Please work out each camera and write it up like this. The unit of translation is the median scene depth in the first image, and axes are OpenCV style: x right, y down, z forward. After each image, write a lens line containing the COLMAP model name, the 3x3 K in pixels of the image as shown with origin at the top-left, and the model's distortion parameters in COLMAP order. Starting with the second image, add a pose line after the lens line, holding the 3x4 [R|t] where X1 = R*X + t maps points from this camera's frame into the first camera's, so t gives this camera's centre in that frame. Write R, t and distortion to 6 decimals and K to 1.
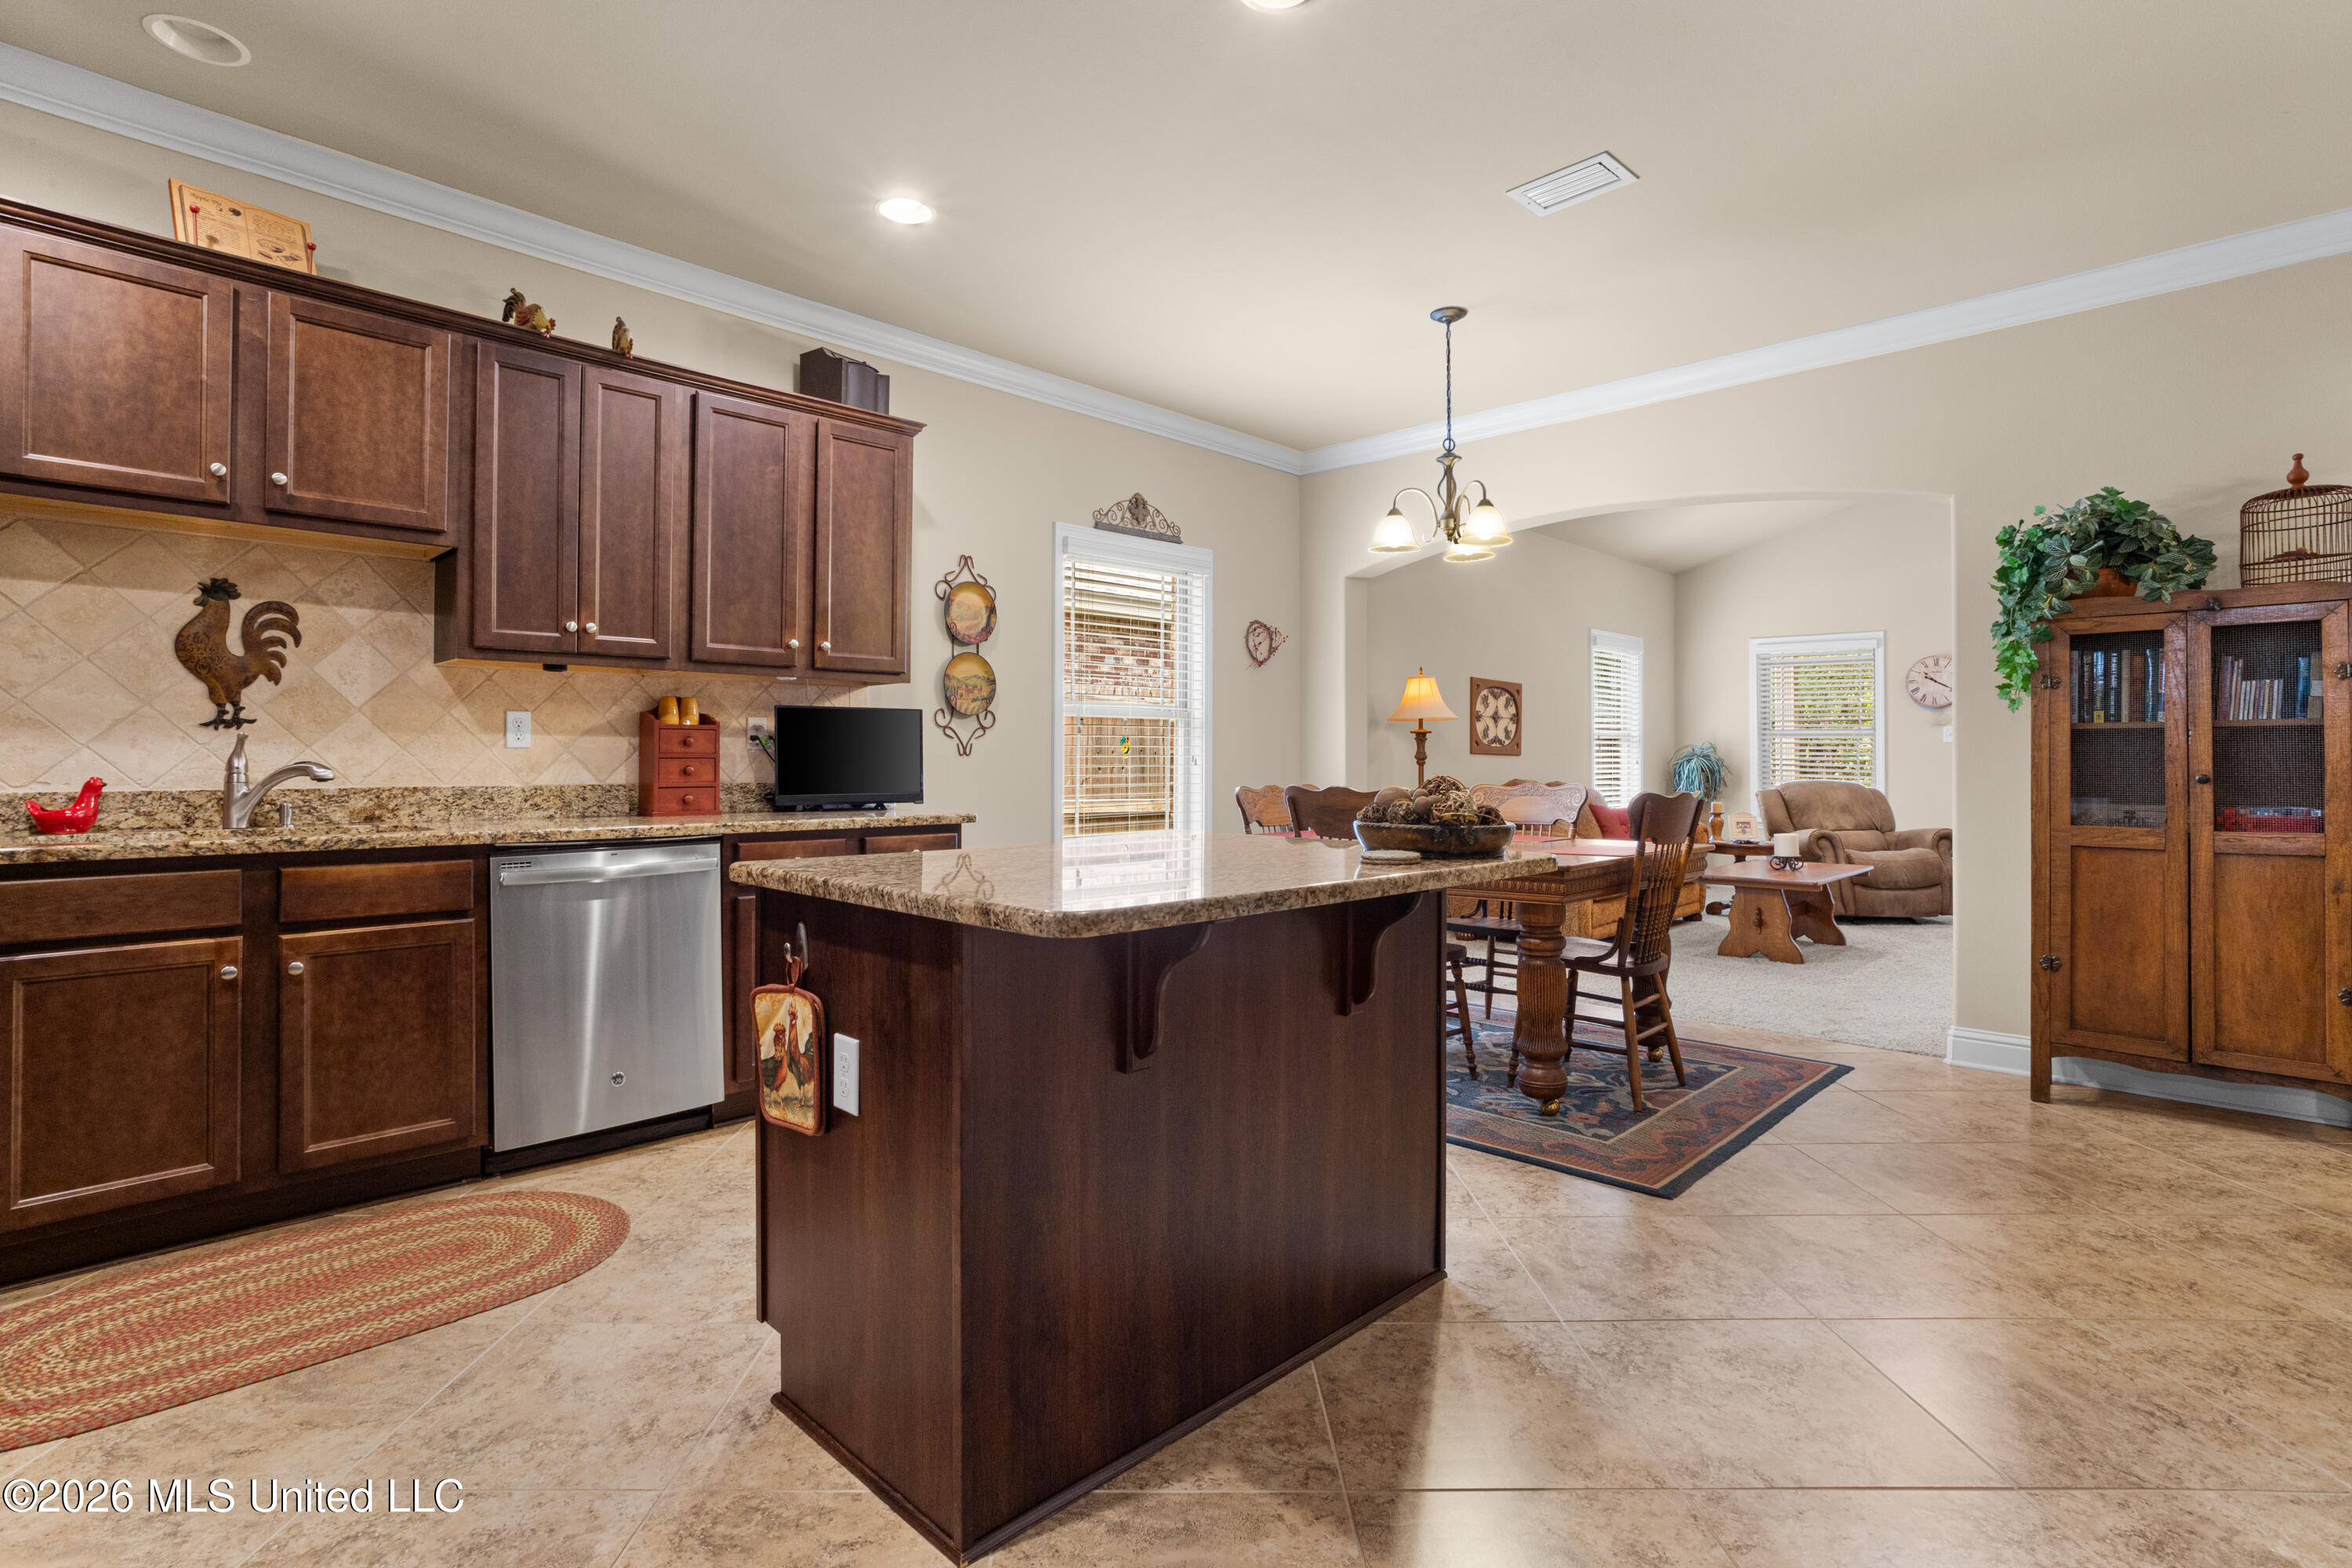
lens RADIAL K [[1124.7, 0, 1154.9], [0, 1124.7, 762.4], [0, 0, 1]] dist [-0.023550, 0.008306]
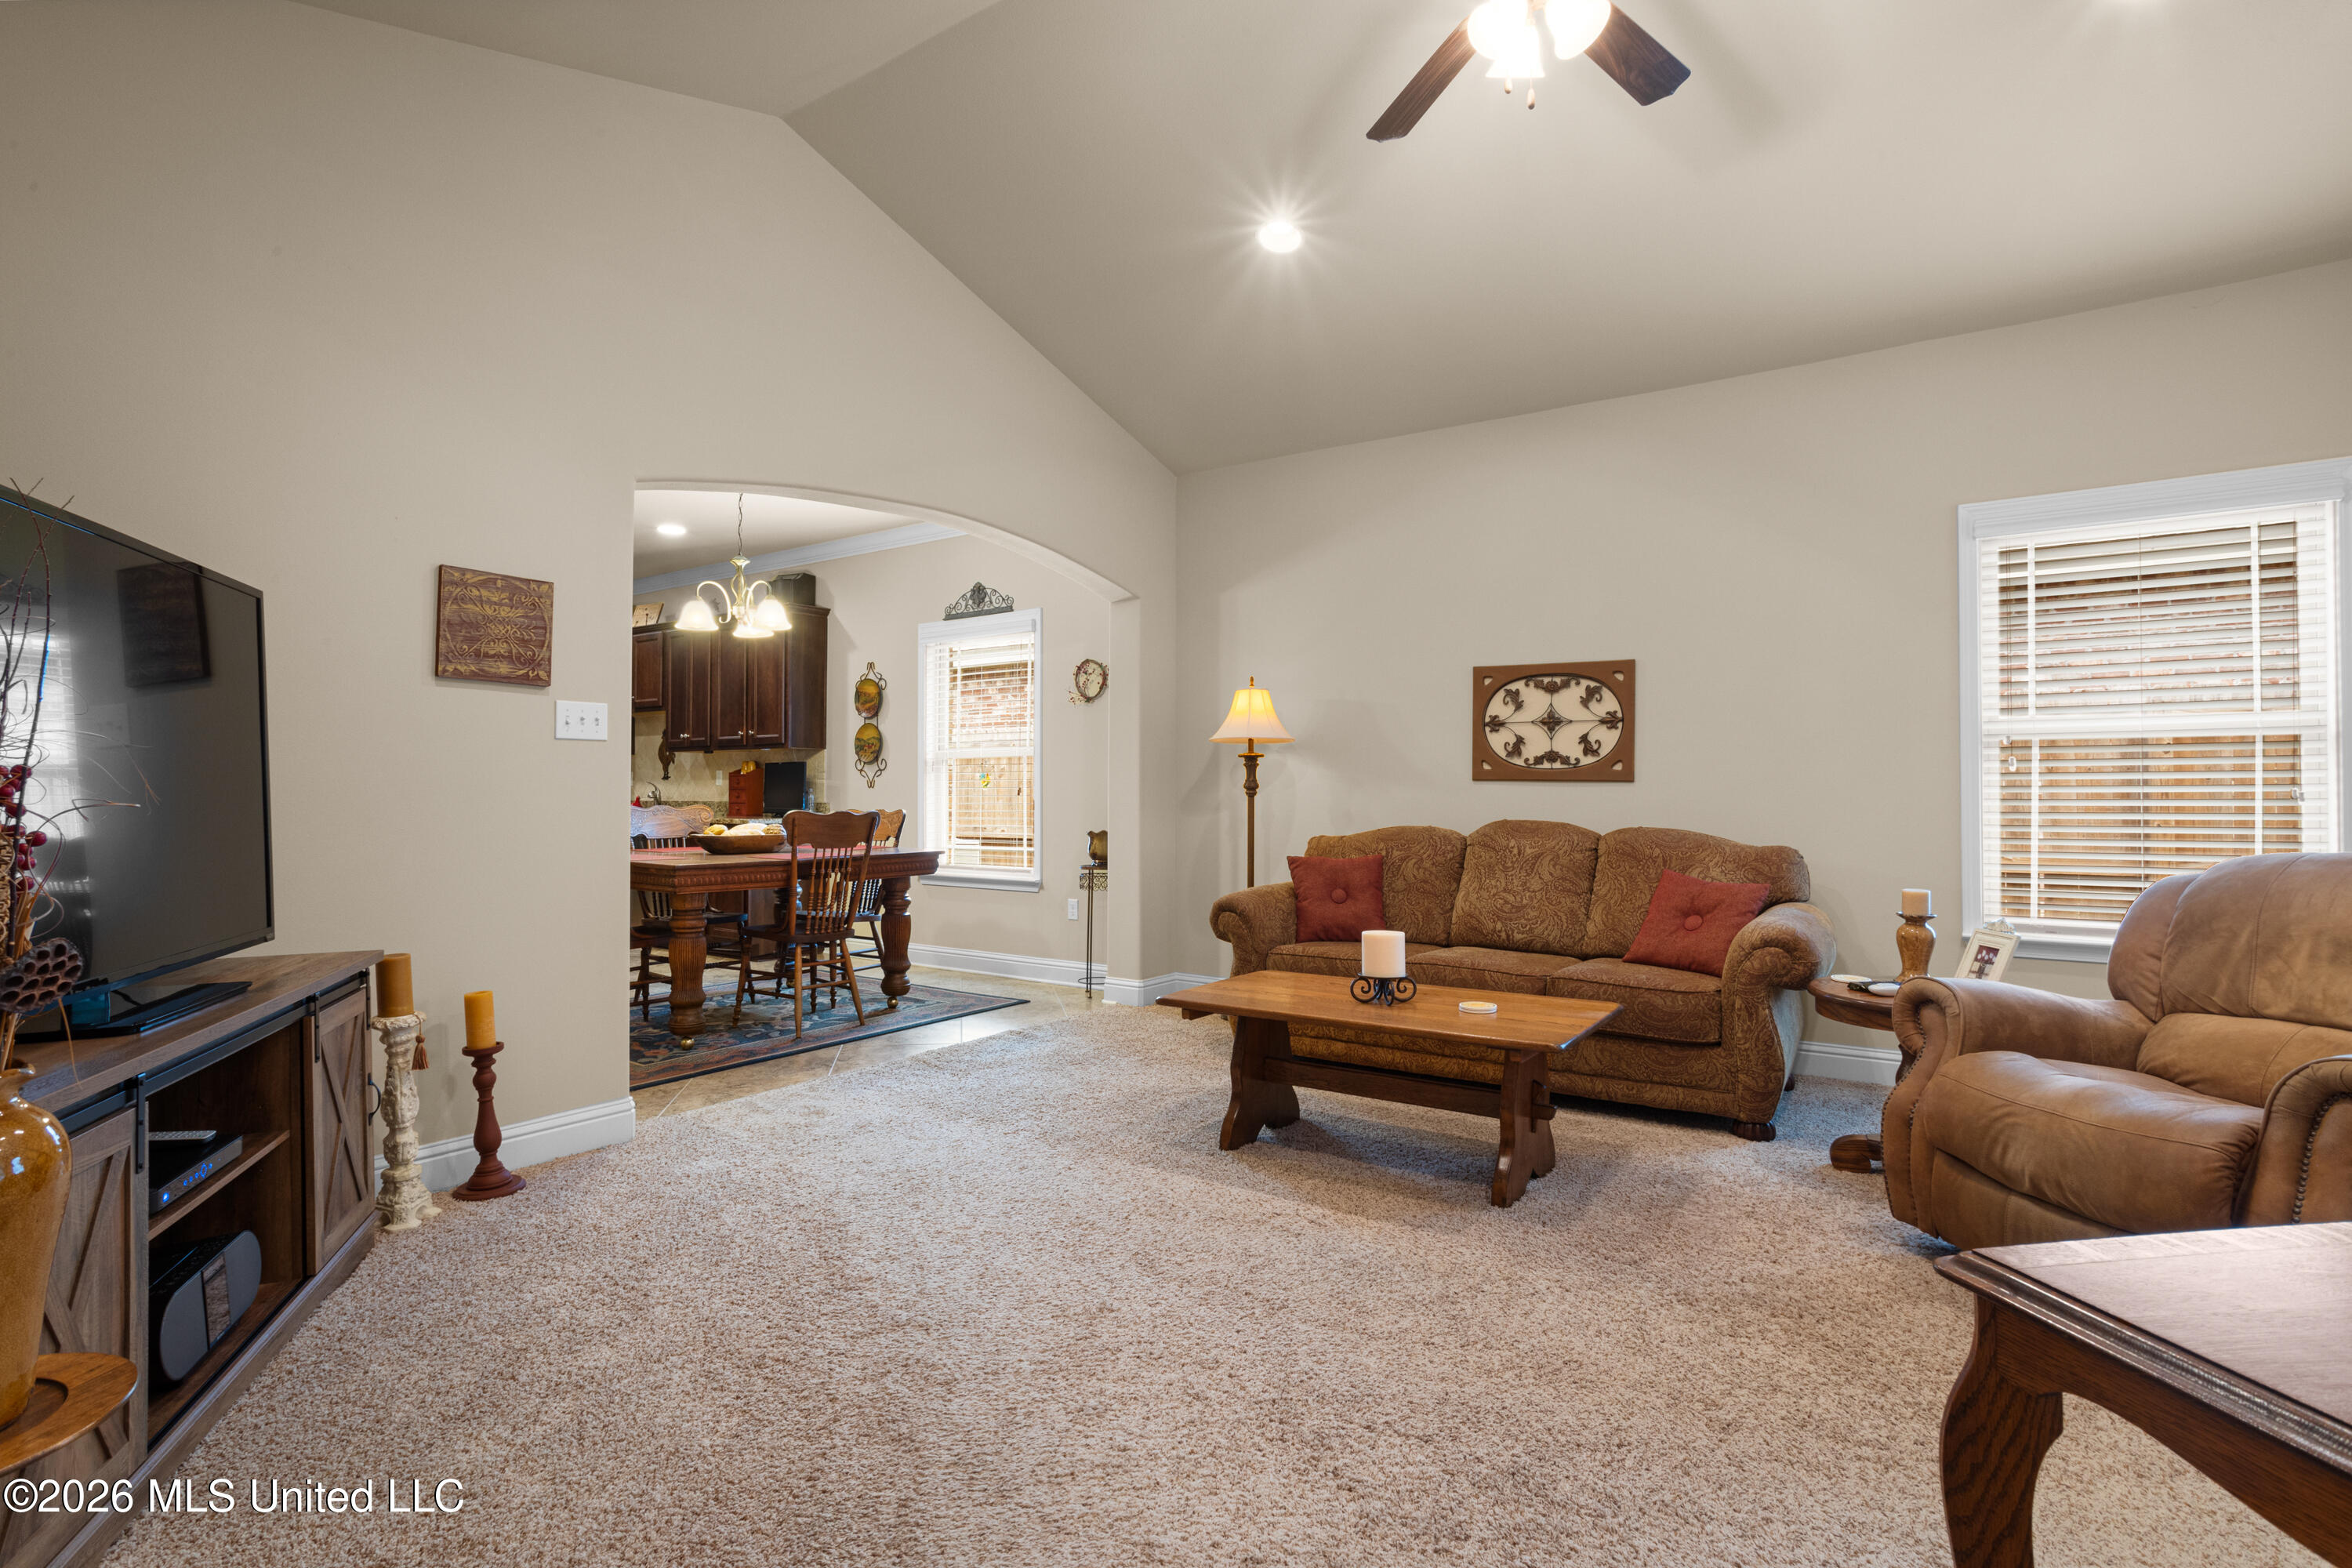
lens RADIAL K [[1124.7, 0, 1166.3], [0, 1124.7, 781.5], [0, 0, 1]] dist [-0.023550, 0.008306]
pose [[0.182362, -0.010171, -0.983179, 1.878734], [-0.002836, 0.999937, -0.010870, 0.001537], [0.983227, 0.004771, 0.182322, 1.433226]]
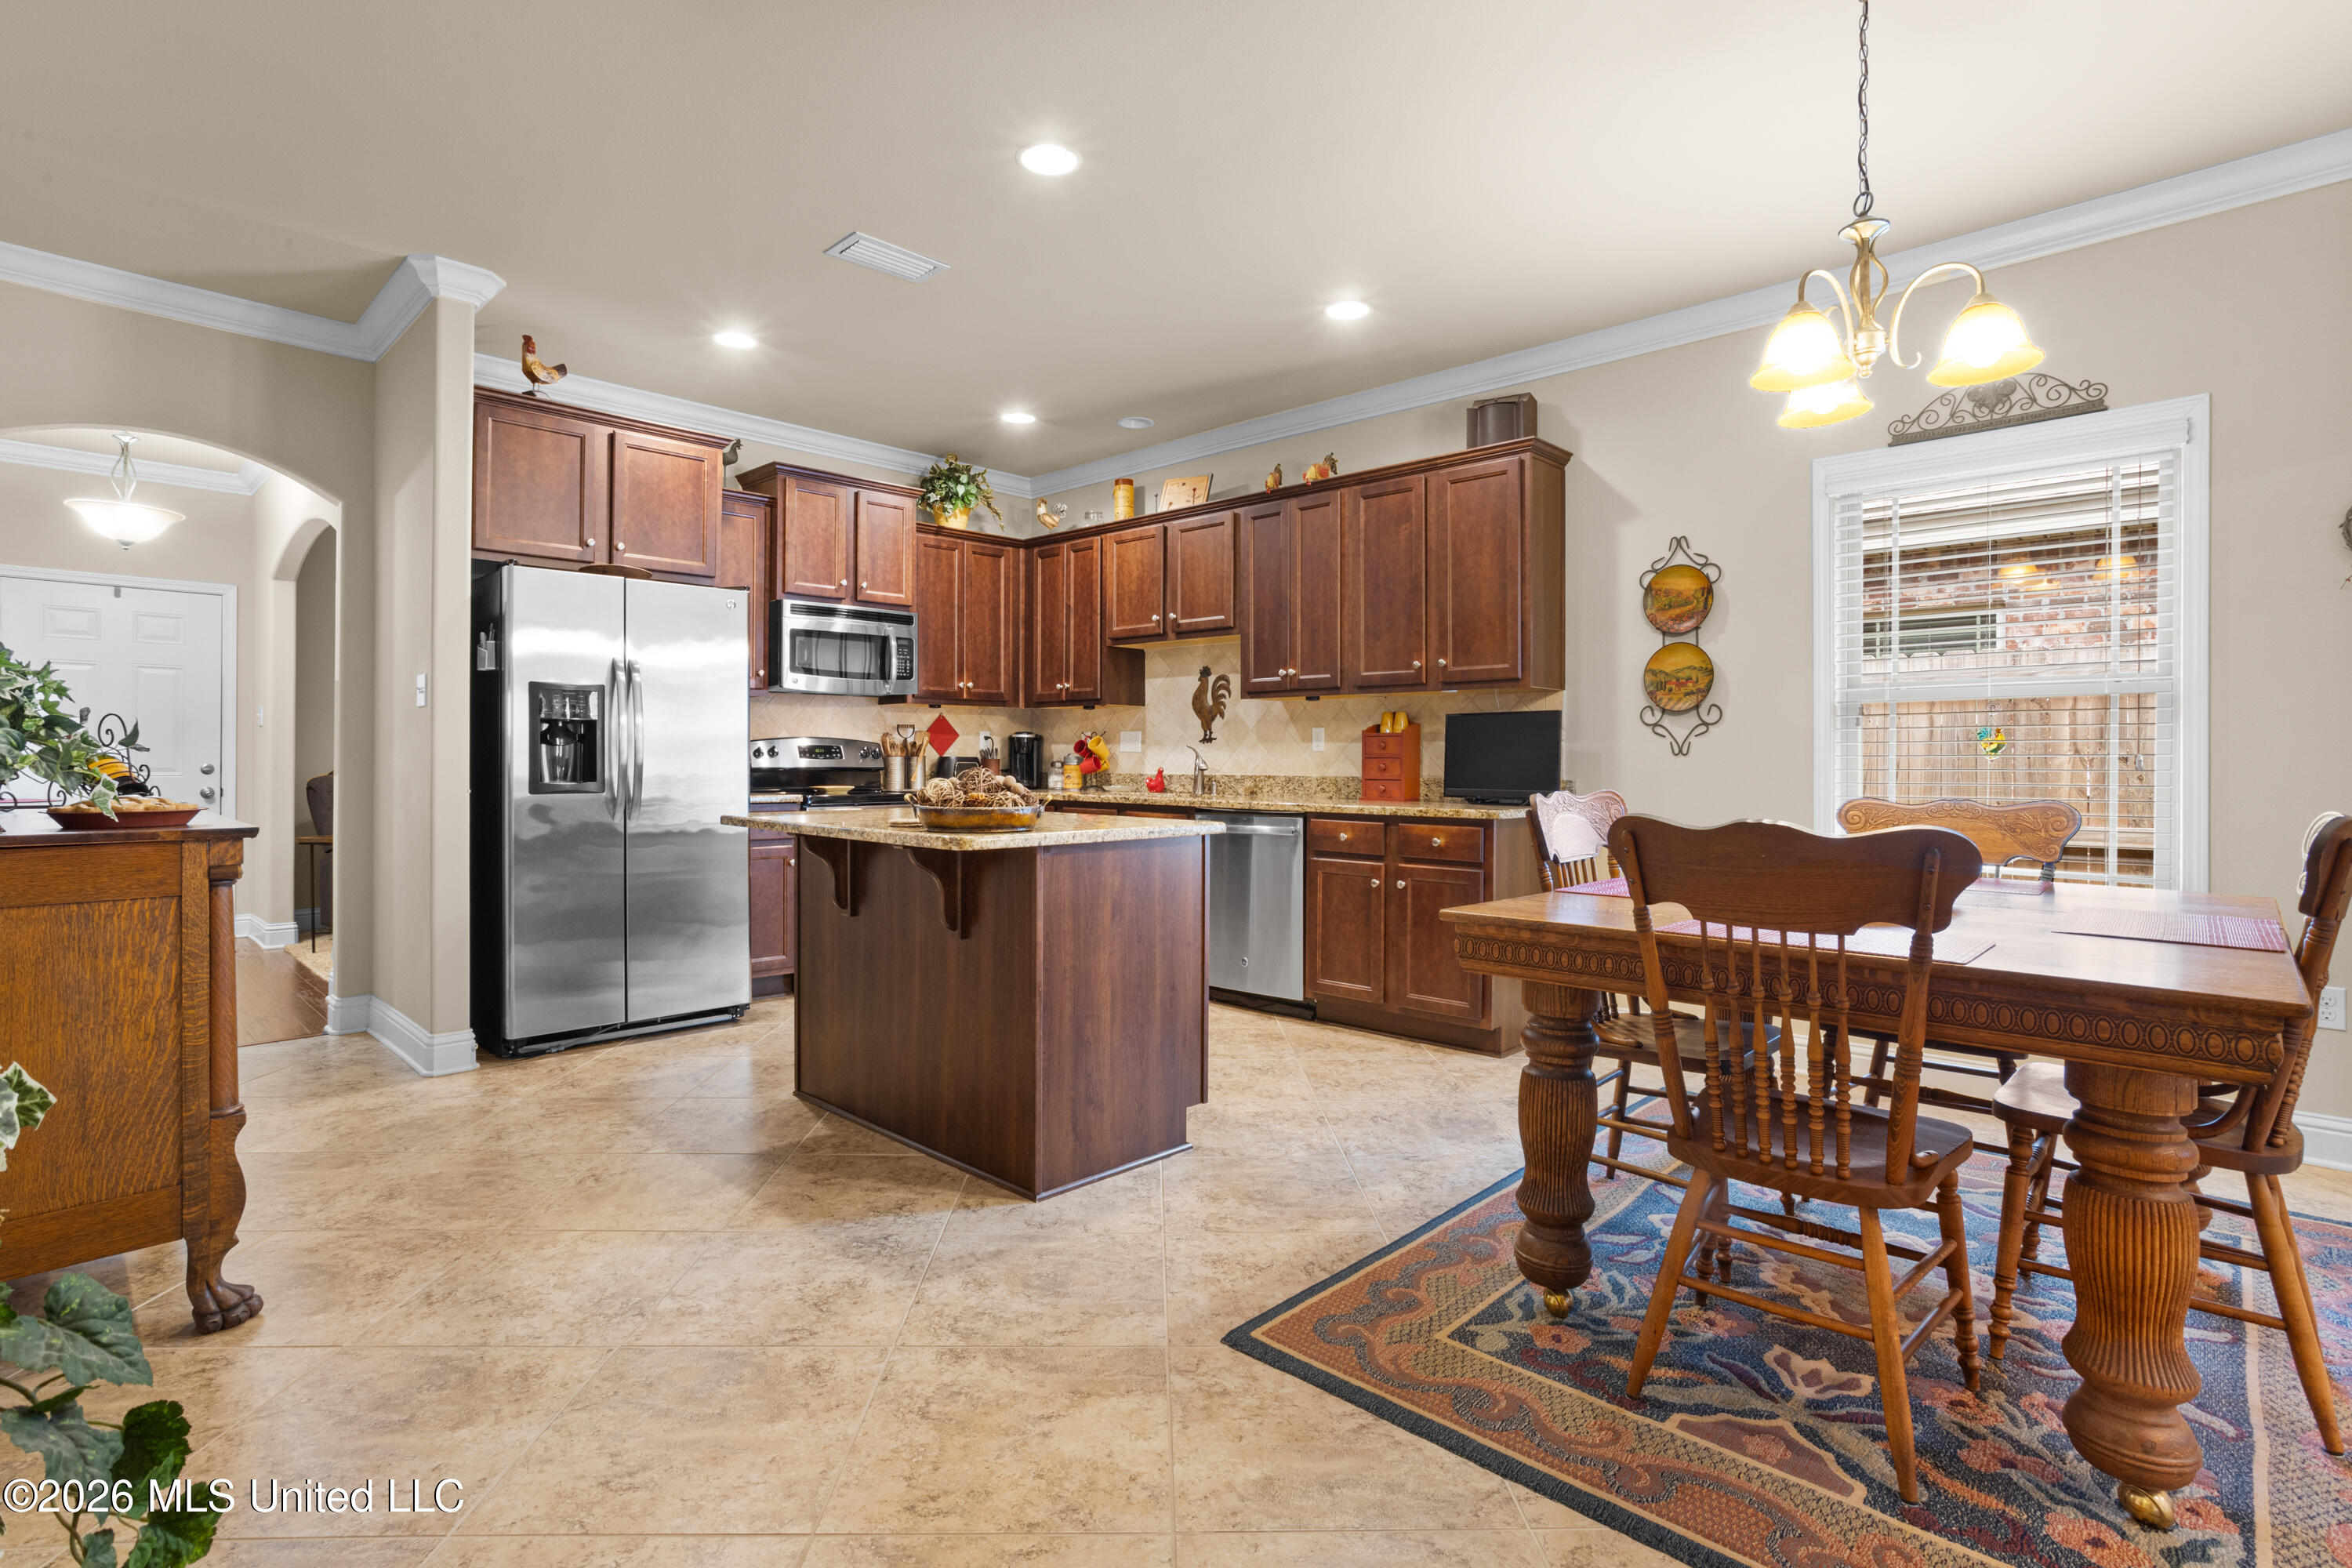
lens RADIAL K [[1124.7, 0, 1173.9], [0, 1124.7, 768.7], [0, 0, 1]] dist [-0.023550, 0.008306]
pose [[0.029404, 0.006836, -0.999544, 0.926021], [-0.007425, 0.999951, 0.006620, 0.001881], [0.999540, 0.007226, 0.029453, 0.720297]]
